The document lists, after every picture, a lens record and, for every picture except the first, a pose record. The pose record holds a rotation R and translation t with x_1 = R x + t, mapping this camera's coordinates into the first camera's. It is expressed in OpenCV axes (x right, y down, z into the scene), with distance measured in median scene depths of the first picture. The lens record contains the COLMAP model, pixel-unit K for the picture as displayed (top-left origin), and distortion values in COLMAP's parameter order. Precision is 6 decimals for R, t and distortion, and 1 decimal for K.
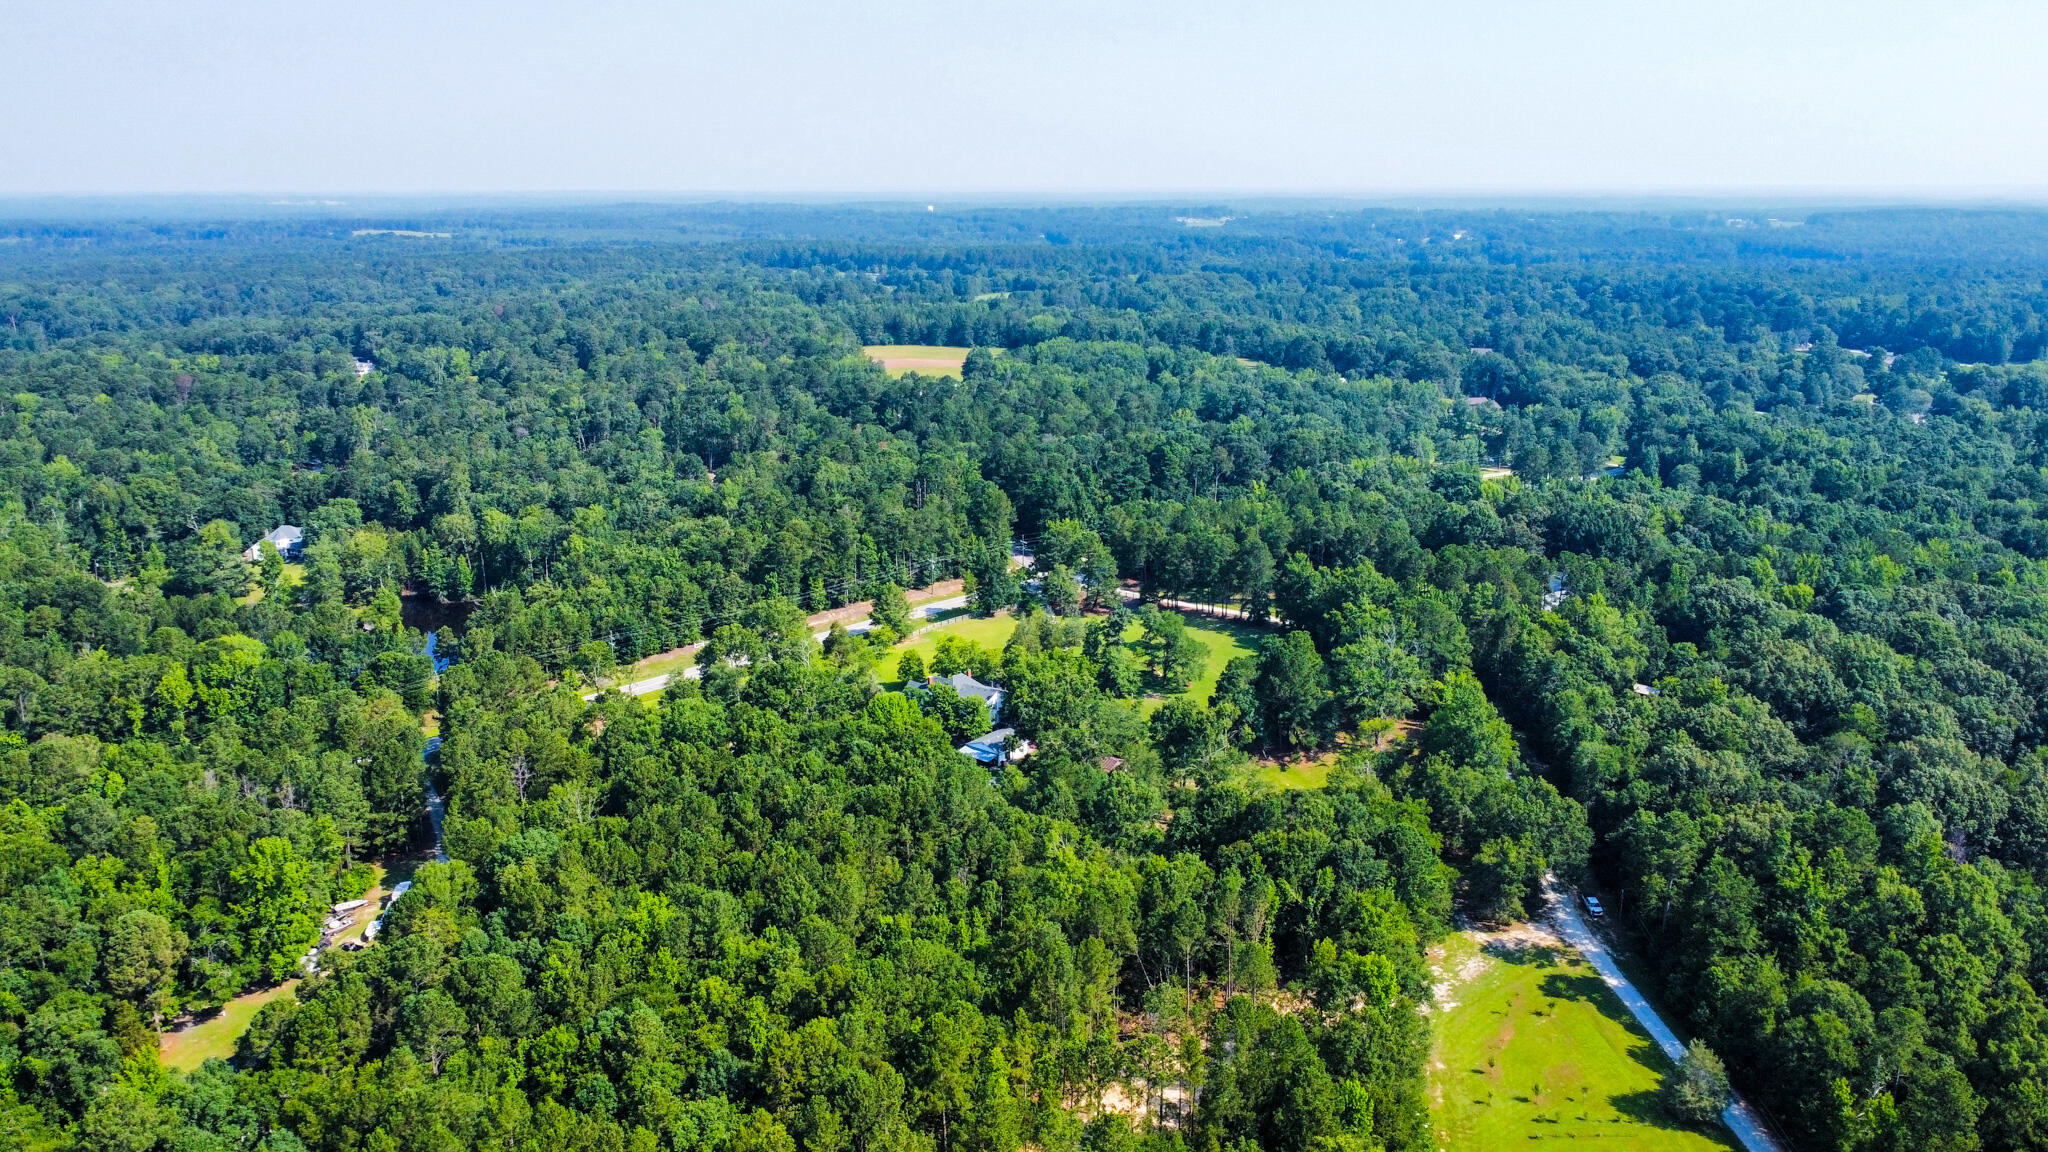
lens RADIAL K [[1526.9, 0, 1016.3], [0, 1526.9, 565.9], [0, 0, 1]] dist [0.001828, -0.000997]
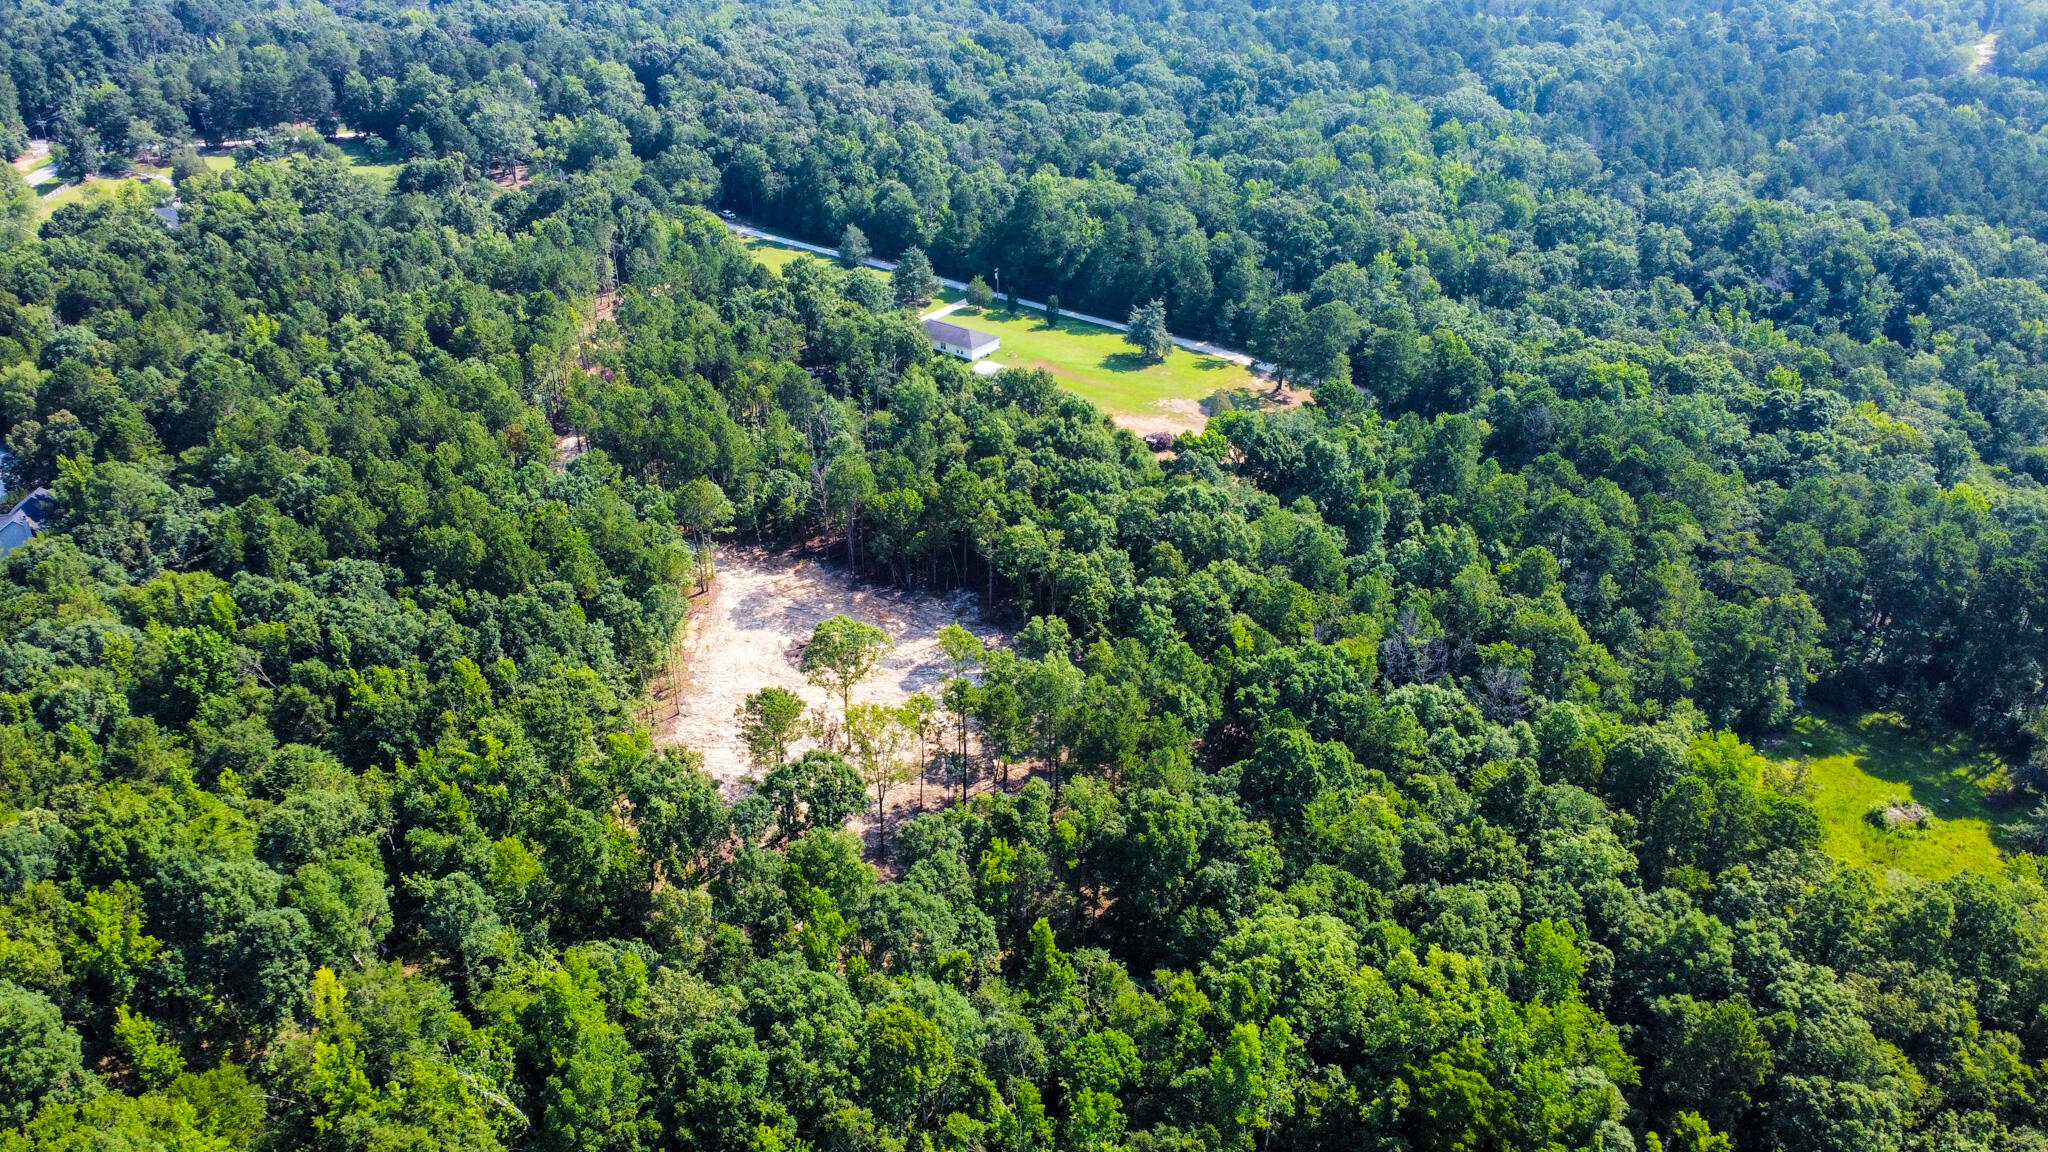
lens RADIAL K [[1526.9, 0, 1009.7], [0, 1526.9, 584.7], [0, 0, 1]] dist [0.001828, -0.000997]
pose [[0.628543, -0.377624, 0.679951, -0.592758], [0.192237, 0.922529, 0.334641, 0.078764], [-0.753643, -0.079625, 0.652443, -0.295279]]
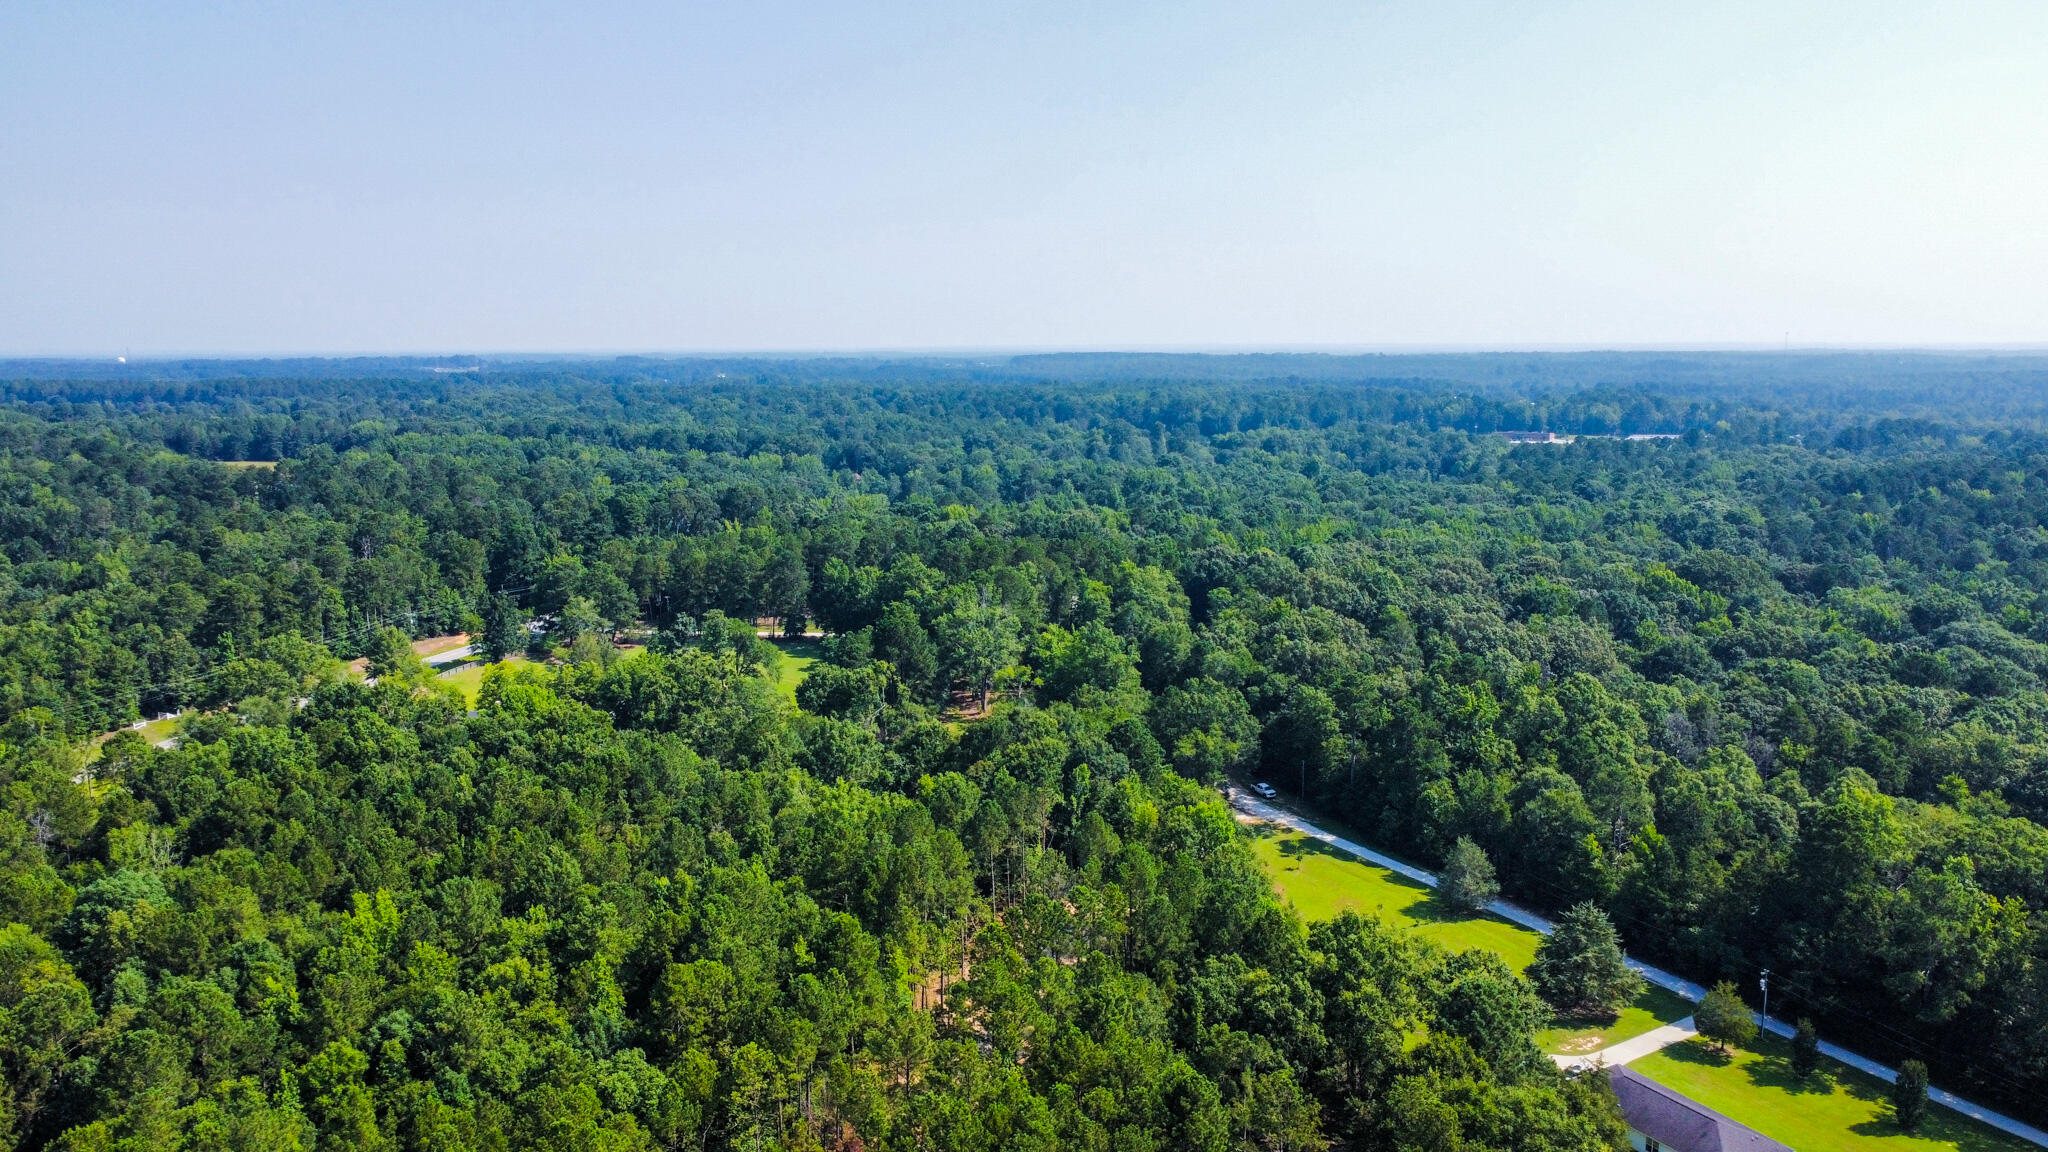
lens RADIAL K [[1526.9, 0, 1003.0], [0, 1526.9, 552.7], [0, 0, 1]] dist [0.001828, -0.000997]
pose [[0.884699, -0.066028, 0.461463, -0.214687], [0.118322, 0.989306, -0.085287, 0.105345], [-0.450897, 0.130055, 0.883050, 0.102707]]
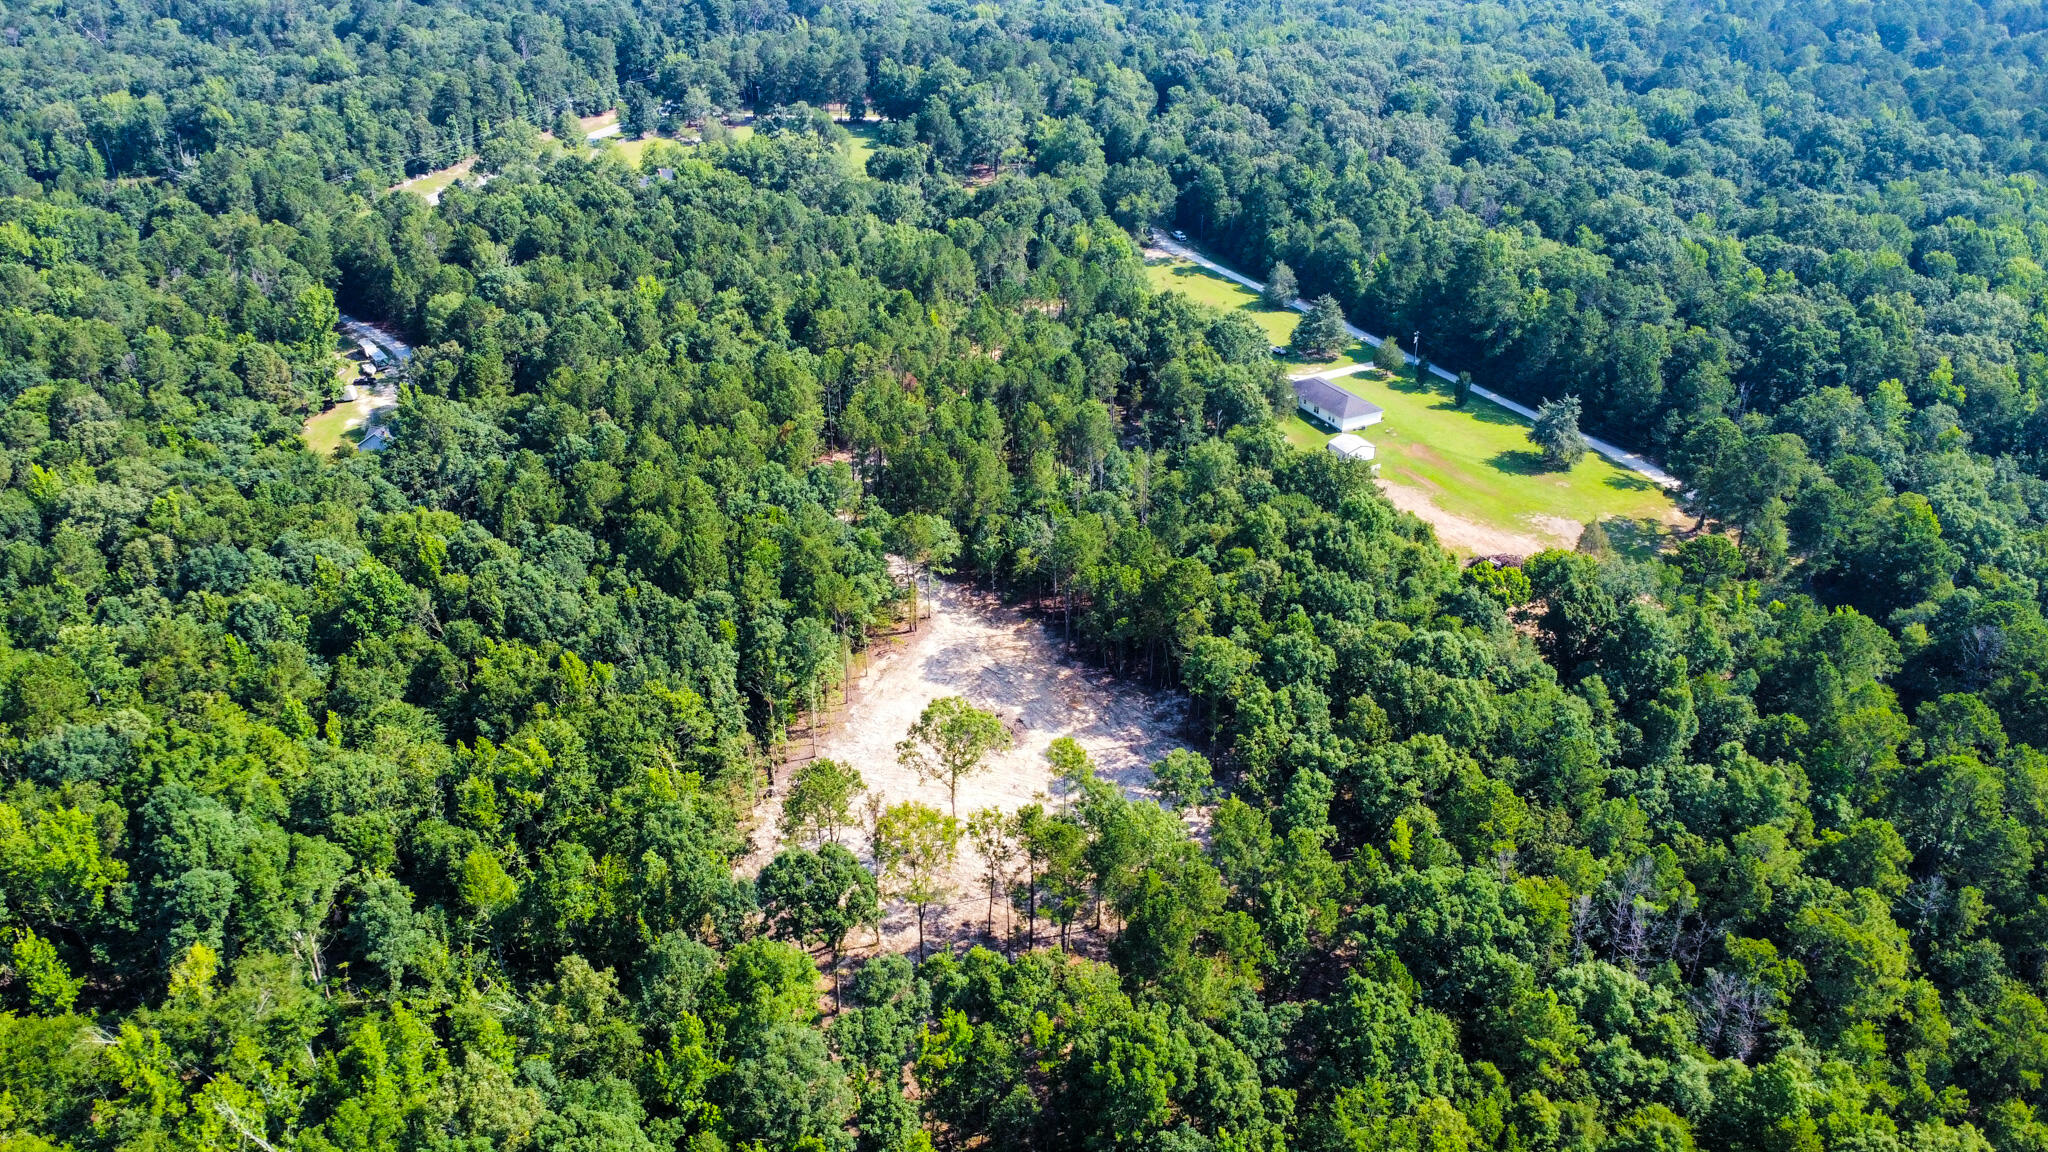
lens RADIAL K [[1526.9, 0, 1011.0], [0, 1526.9, 579.6], [0, 0, 1]] dist [0.001828, -0.000997]
pose [[0.896808, -0.208916, 0.389987, -0.389726], [0.108184, 0.958278, 0.264573, 0.103591], [-0.428990, -0.195081, 0.881993, -0.326425]]
